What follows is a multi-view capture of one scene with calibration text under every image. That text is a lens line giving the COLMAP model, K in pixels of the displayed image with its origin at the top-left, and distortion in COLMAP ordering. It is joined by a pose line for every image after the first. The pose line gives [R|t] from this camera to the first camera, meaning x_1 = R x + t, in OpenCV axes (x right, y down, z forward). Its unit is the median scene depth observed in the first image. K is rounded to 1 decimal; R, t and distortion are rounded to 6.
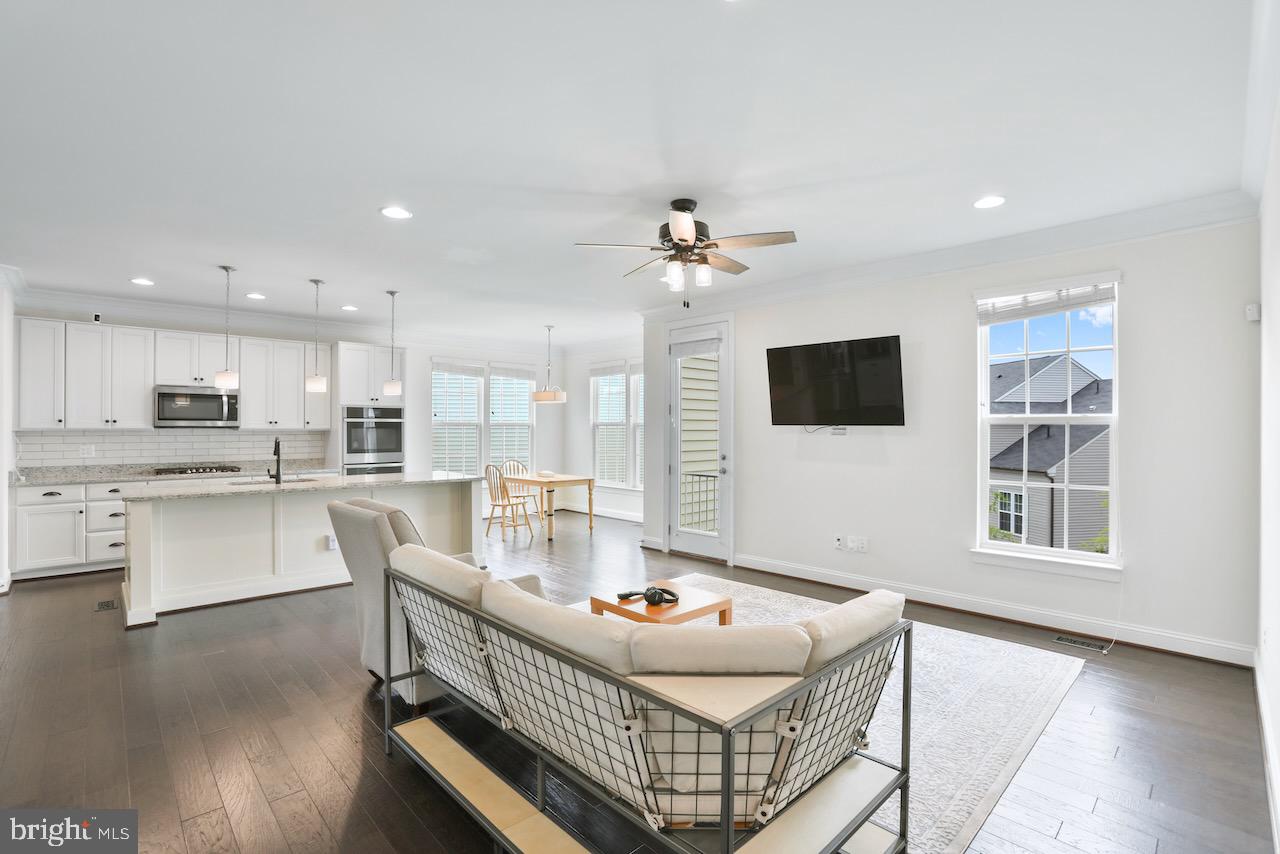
lens RADIAL K [[586.7, 0, 640.3], [0, 586.7, 423.2], [0, 0, 1]] dist [-0.060605, 0.016047]
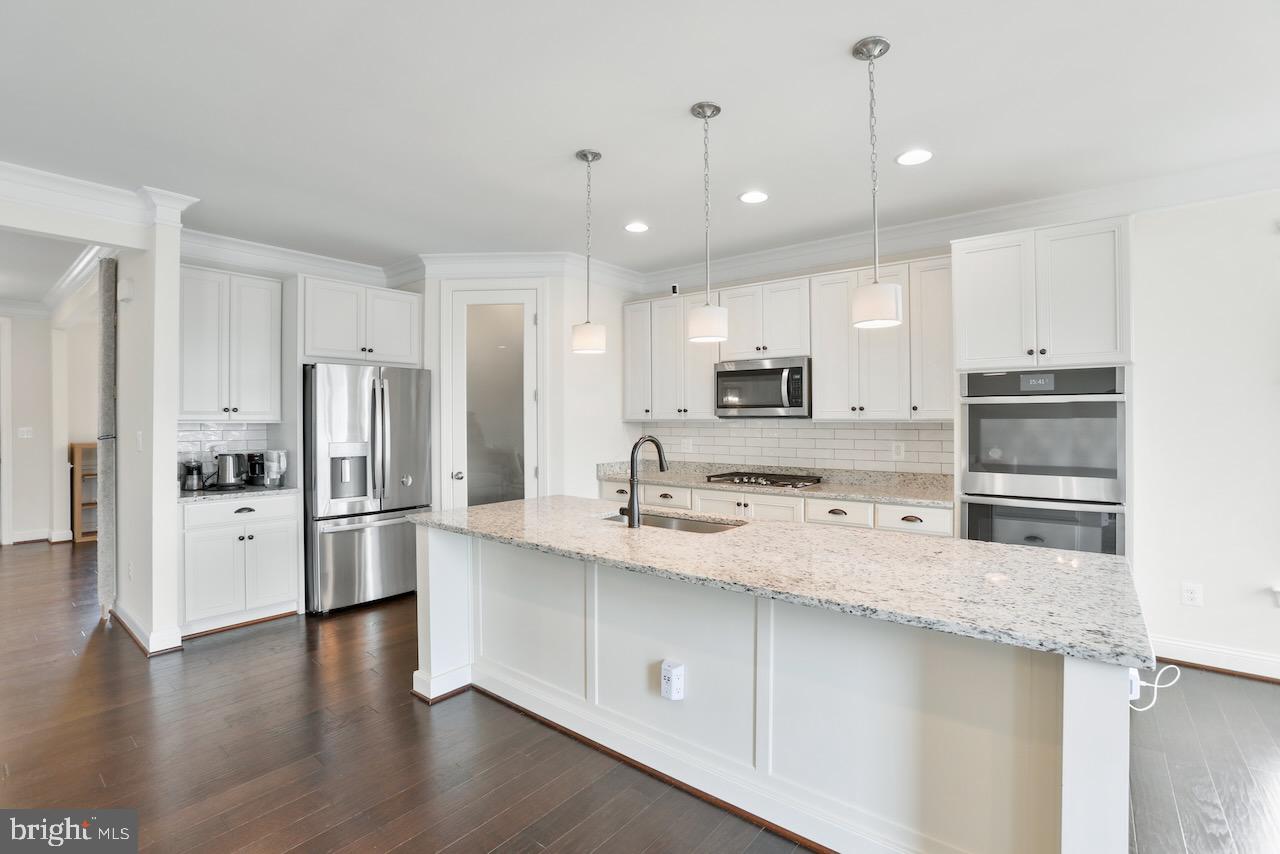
lens RADIAL K [[586.7, 0, 631.7], [0, 586.7, 417.9], [0, 0, 1]] dist [-0.060605, 0.016047]
pose [[0.137775, -0.003055, -0.990459, -0.088612], [0.009269, 0.999955, -0.001795, 0.007950], [0.990420, -0.008934, 0.137797, 0.763013]]
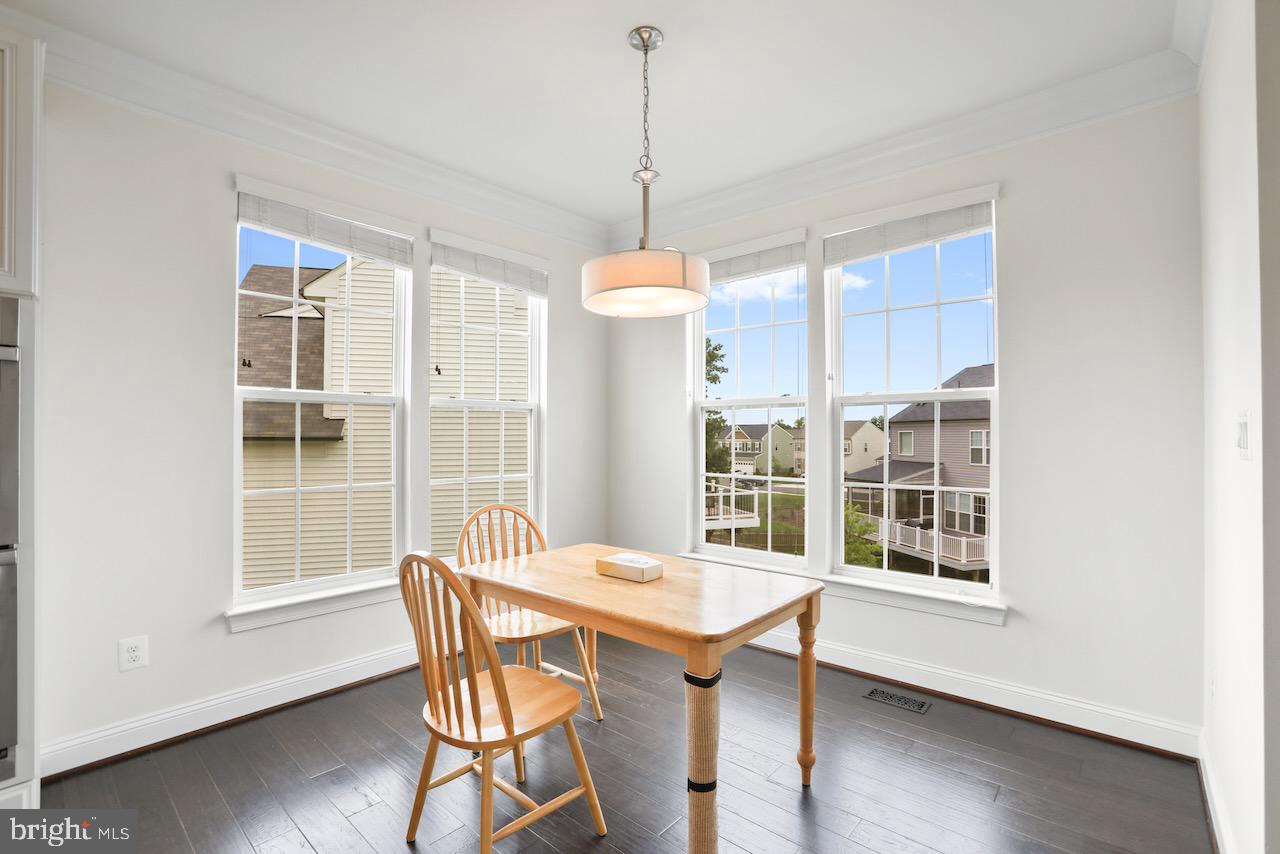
lens RADIAL K [[586.7, 0, 642.3], [0, 586.7, 431.8], [0, 0, 1]] dist [-0.060605, 0.016047]
pose [[0.995600, -0.002490, 0.093672, -0.230238], [0.002532, 0.999997, -0.000331, 0.029996], [-0.093671, 0.000567, 0.995603, 0.946007]]
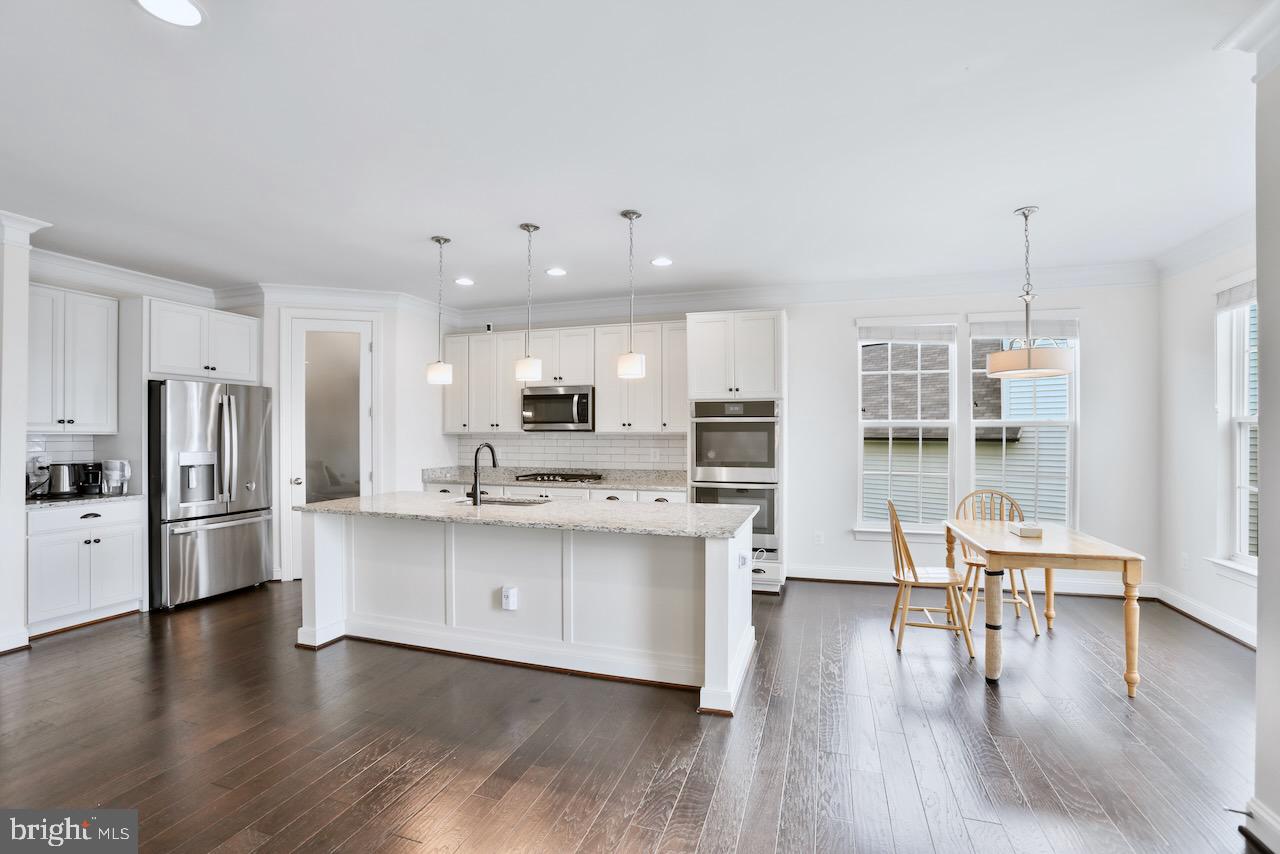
lens RADIAL K [[586.7, 0, 631.5], [0, 586.7, 423.8], [0, 0, 1]] dist [-0.060605, 0.016047]
pose [[0.478512, -0.014265, -0.877965, 0.116461], [0.006526, 0.999898, -0.012689, 0.008961], [0.878057, 0.000343, 0.478556, 0.668439]]
